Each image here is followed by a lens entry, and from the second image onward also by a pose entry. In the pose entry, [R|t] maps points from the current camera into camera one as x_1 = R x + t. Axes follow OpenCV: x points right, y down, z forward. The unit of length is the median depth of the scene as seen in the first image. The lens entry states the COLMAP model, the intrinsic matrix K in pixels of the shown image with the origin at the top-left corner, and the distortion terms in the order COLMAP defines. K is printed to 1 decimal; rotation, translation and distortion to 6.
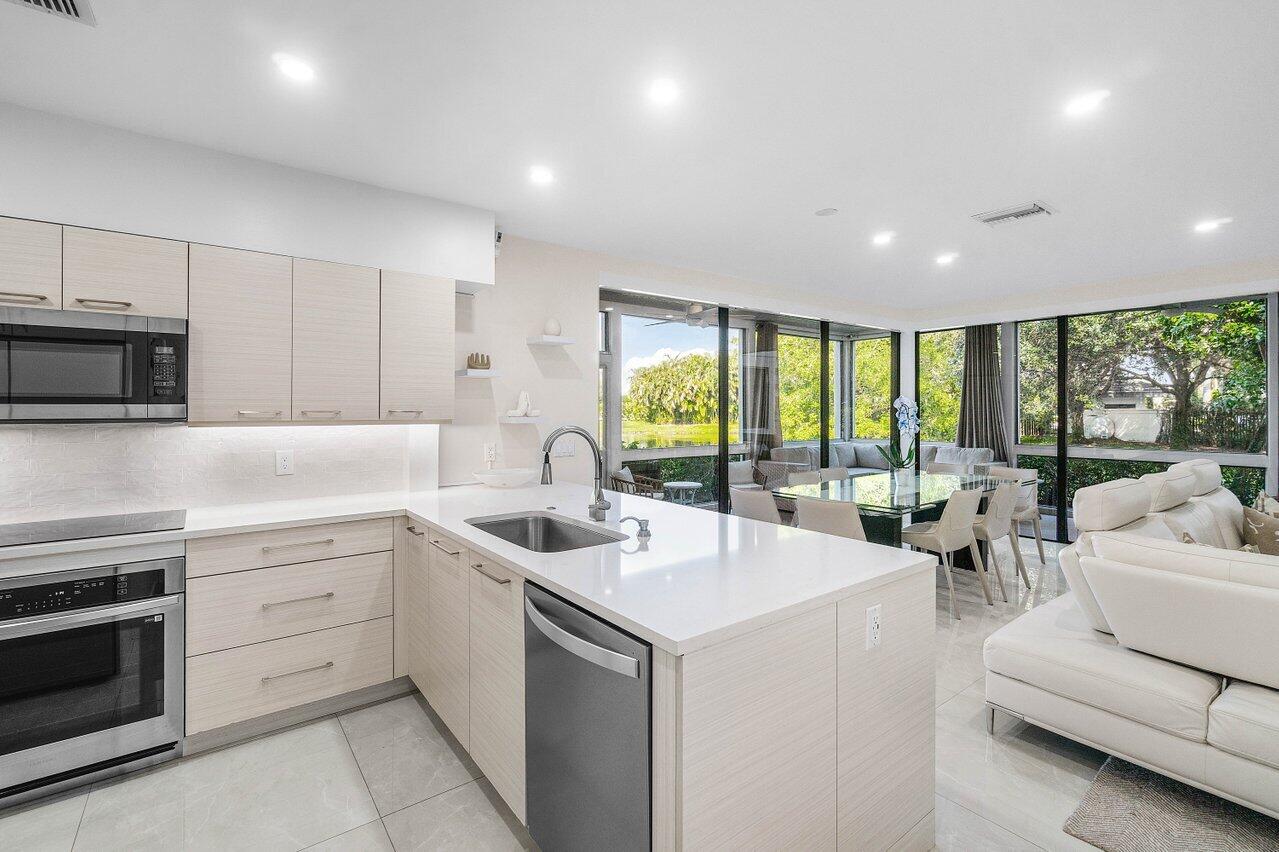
lens RADIAL K [[564.9, 0, 626.4], [0, 564.9, 416.9], [0, 0, 1]] dist [0.010483, -0.001973]
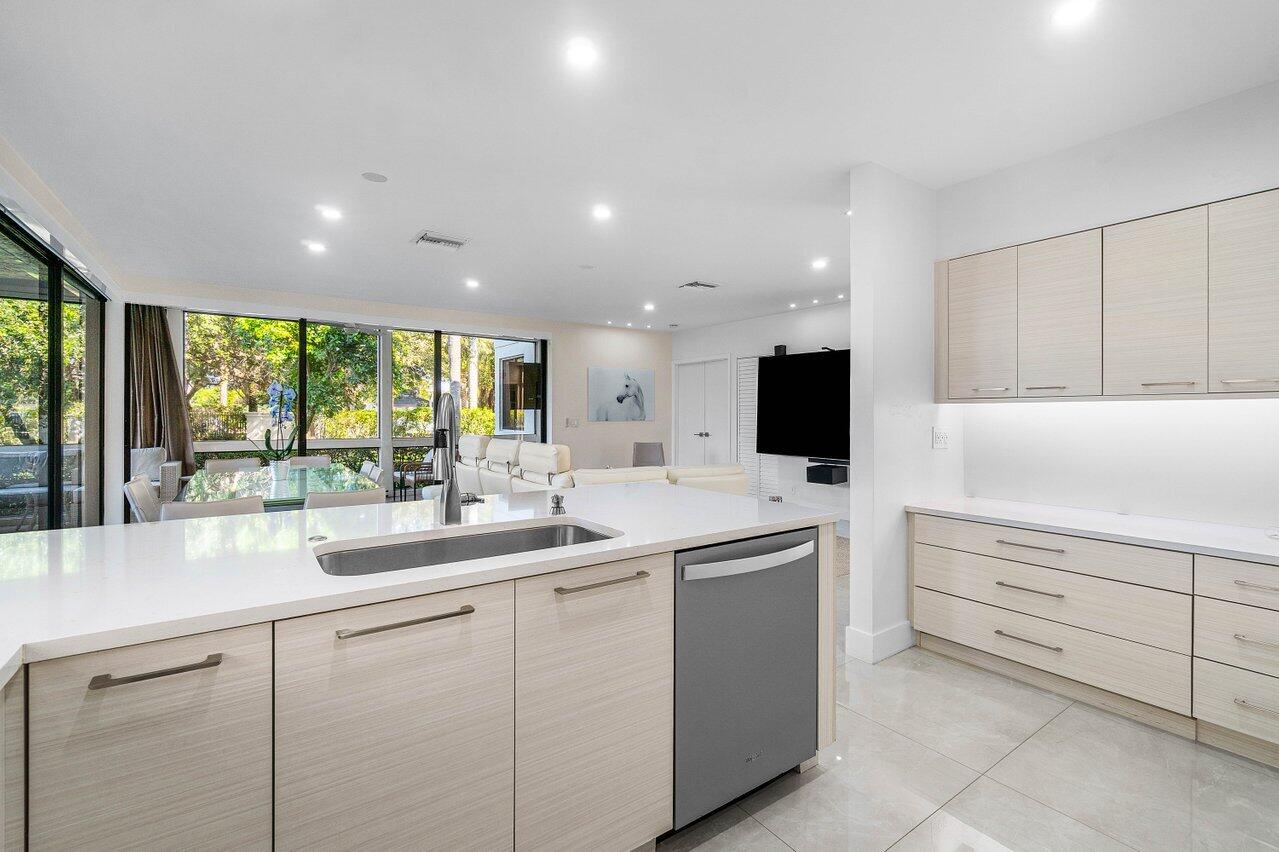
lens RADIAL K [[564.9, 0, 642.4], [0, 564.9, 417.0], [0, 0, 1]] dist [0.010483, -0.001973]
pose [[-0.003947, -0.004600, 0.999982, -0.855921], [0.002804, 0.999985, 0.004611, 0.019583], [-0.999988, 0.002822, -0.003934, 0.757312]]
